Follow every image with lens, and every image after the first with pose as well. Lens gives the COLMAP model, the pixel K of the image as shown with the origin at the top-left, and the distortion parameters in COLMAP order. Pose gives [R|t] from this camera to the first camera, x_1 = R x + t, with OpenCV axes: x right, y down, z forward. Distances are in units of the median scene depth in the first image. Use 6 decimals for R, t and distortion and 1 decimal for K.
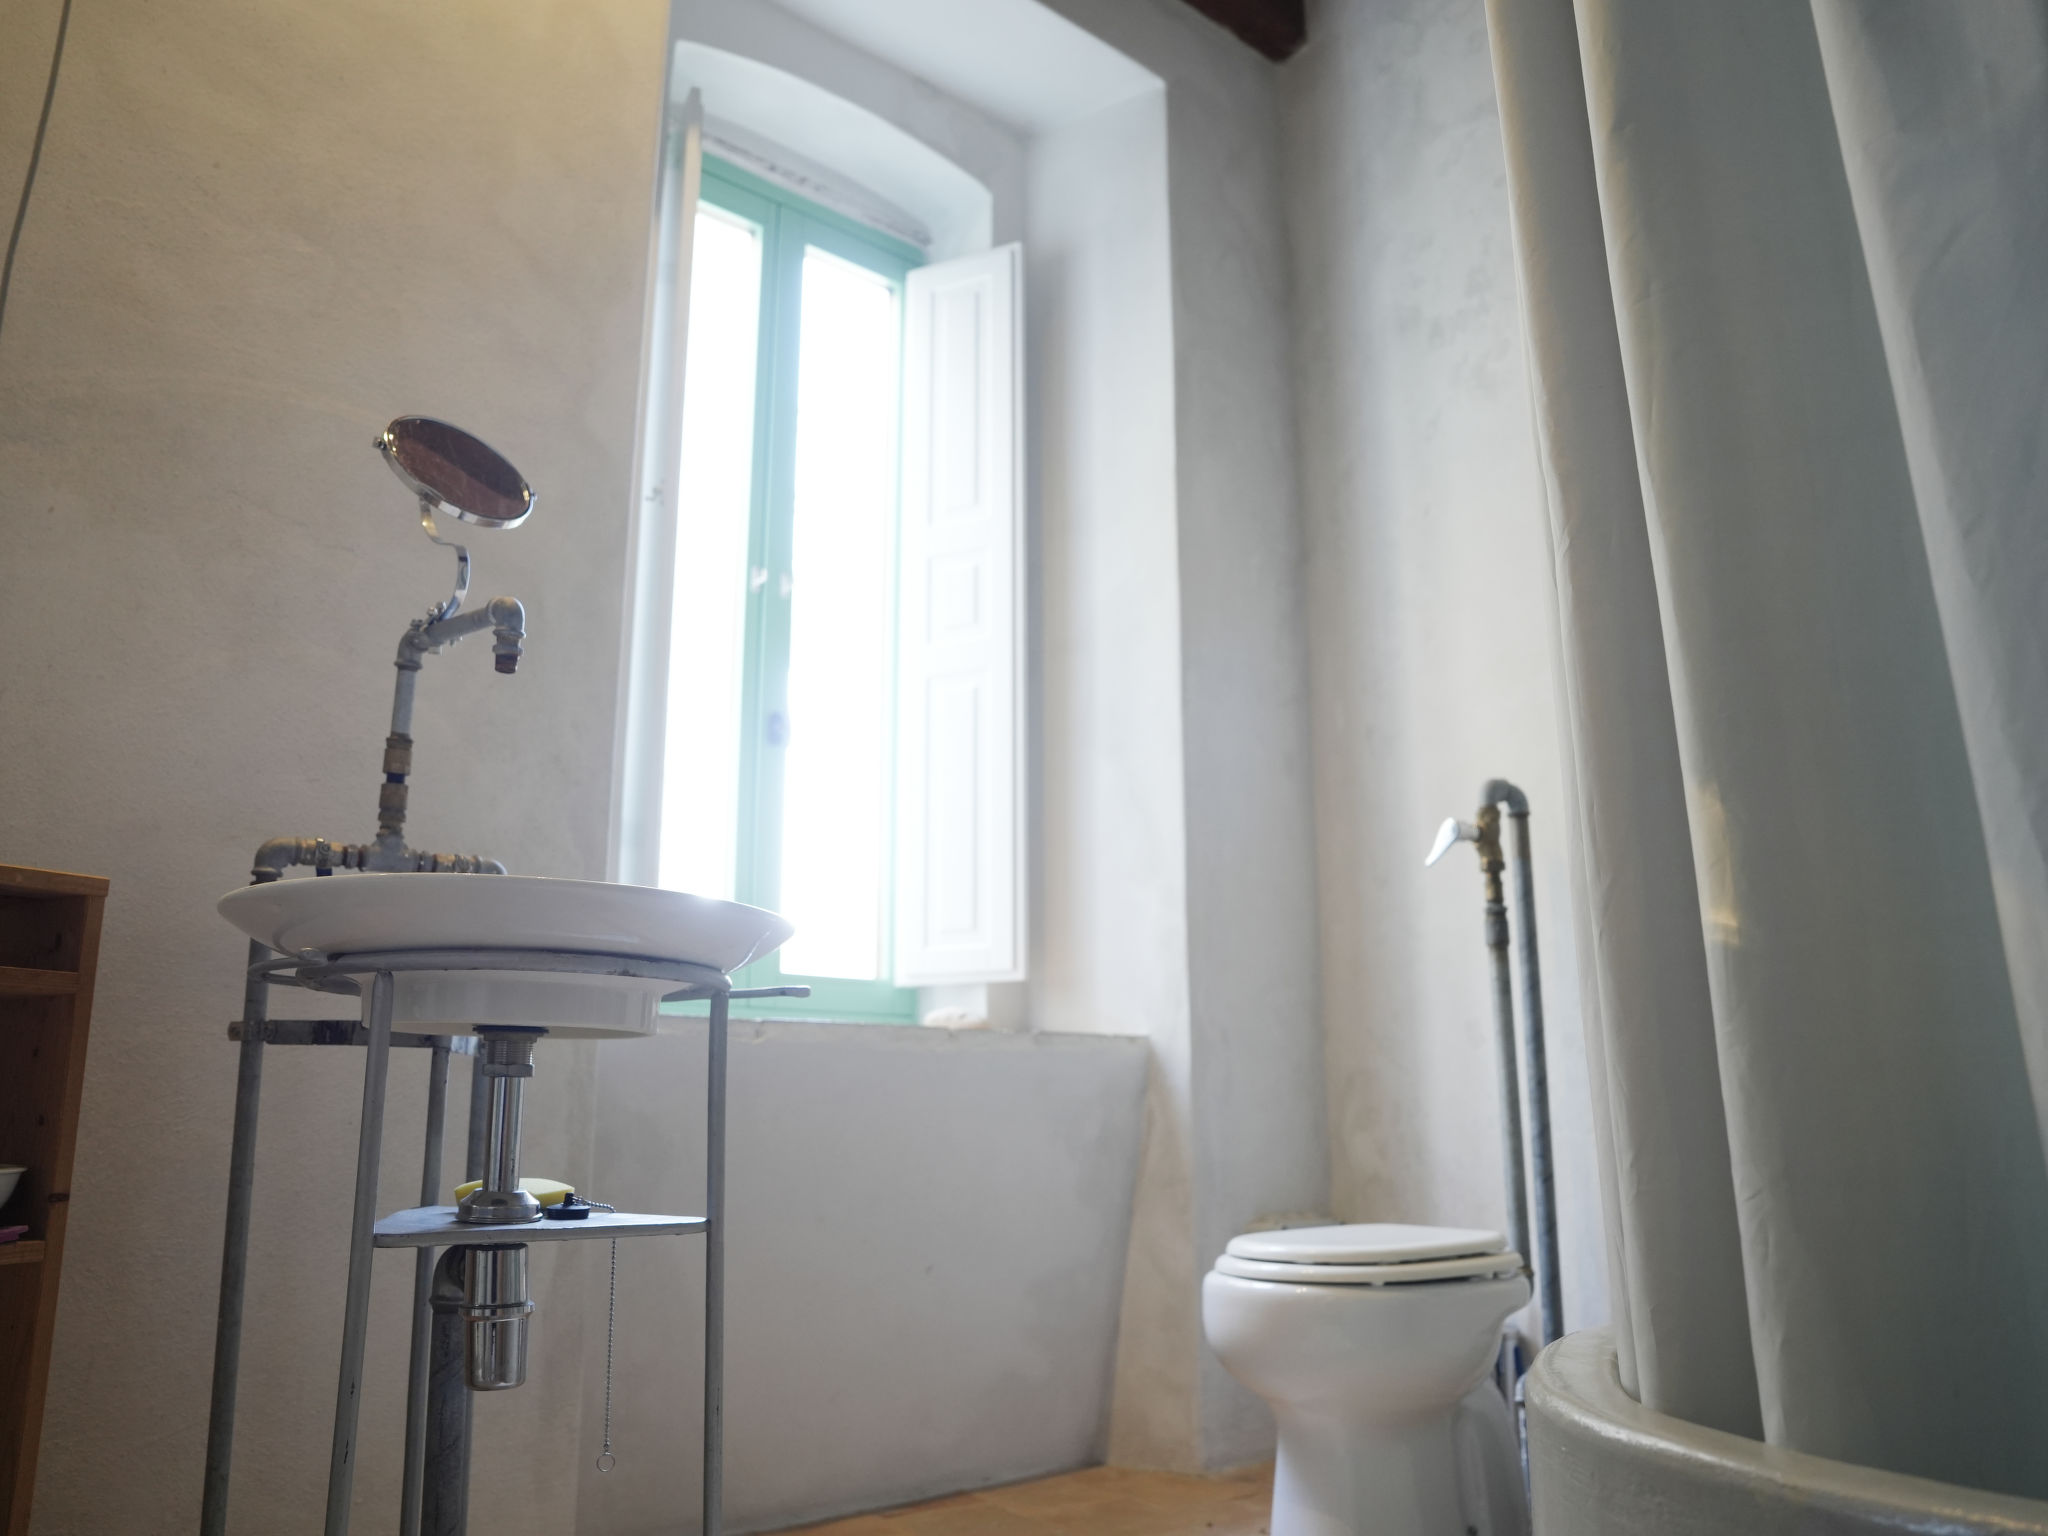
lens RADIAL K [[1577.1, 0, 1026.7], [0, 1577.1, 762.7], [0, 0, 1]] dist [-0.123571, 0.102075]
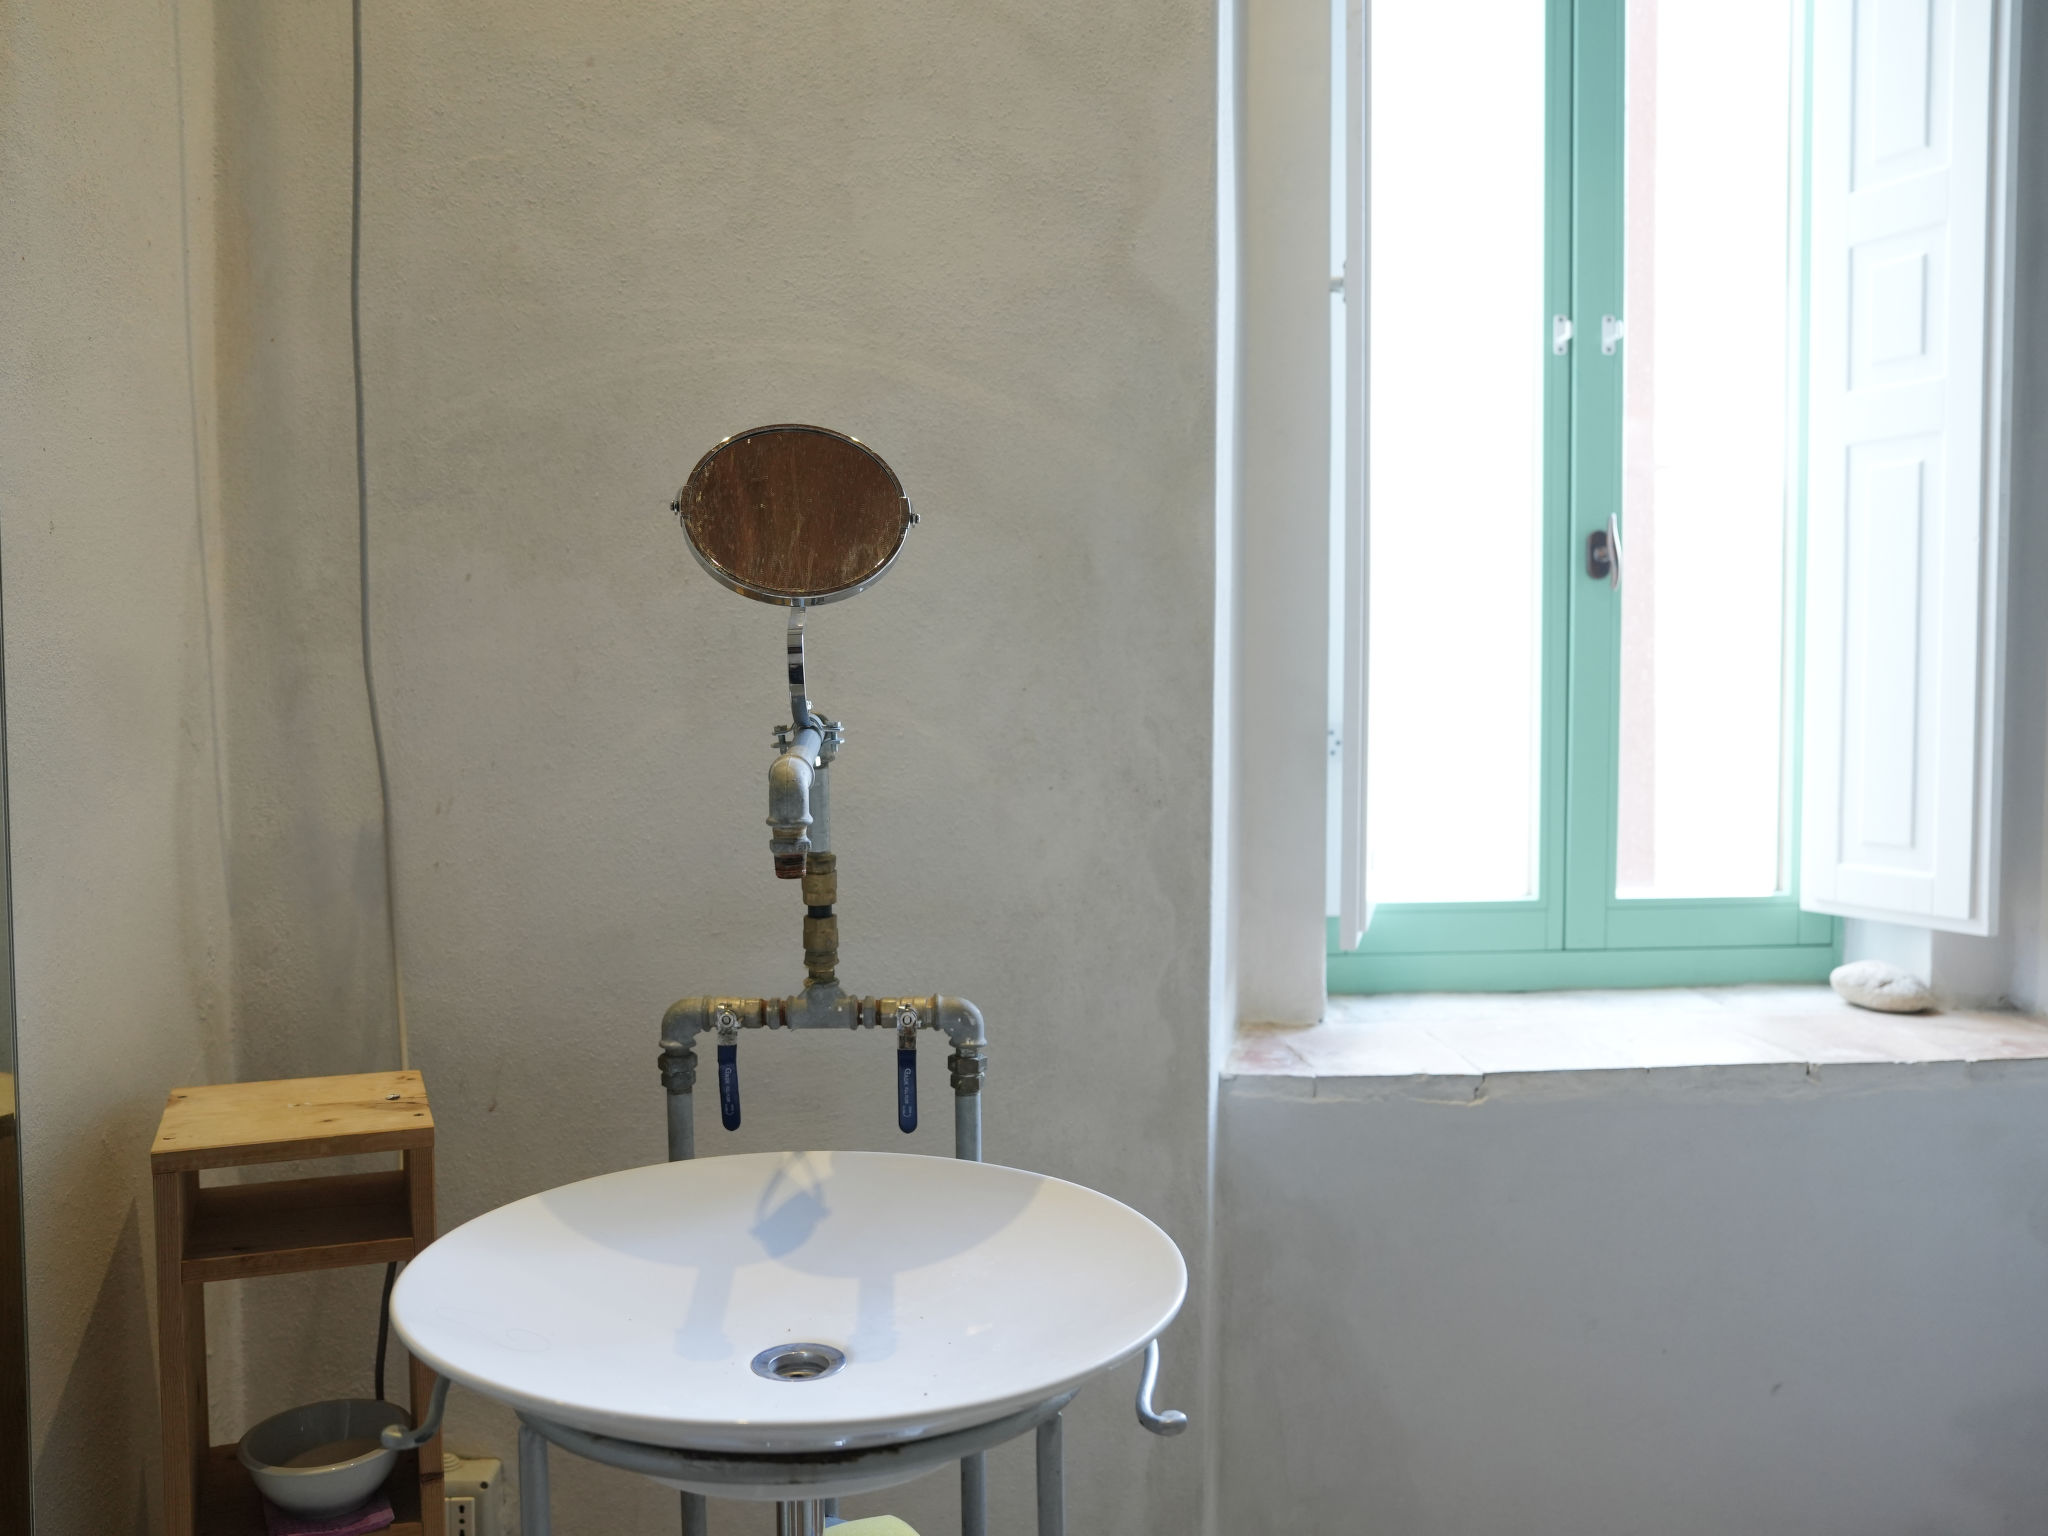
lens RADIAL K [[1755.4, 0, 1026.5], [0, 1755.4, 771.7], [0, 0, 1]] dist [-0.054550, -0.004096]
pose [[0.786814, 0.030805, -0.616421, 0.201772], [0.136215, 0.965458, 0.222116, -0.228330], [0.601971, -0.258730, 0.755440, 0.412686]]
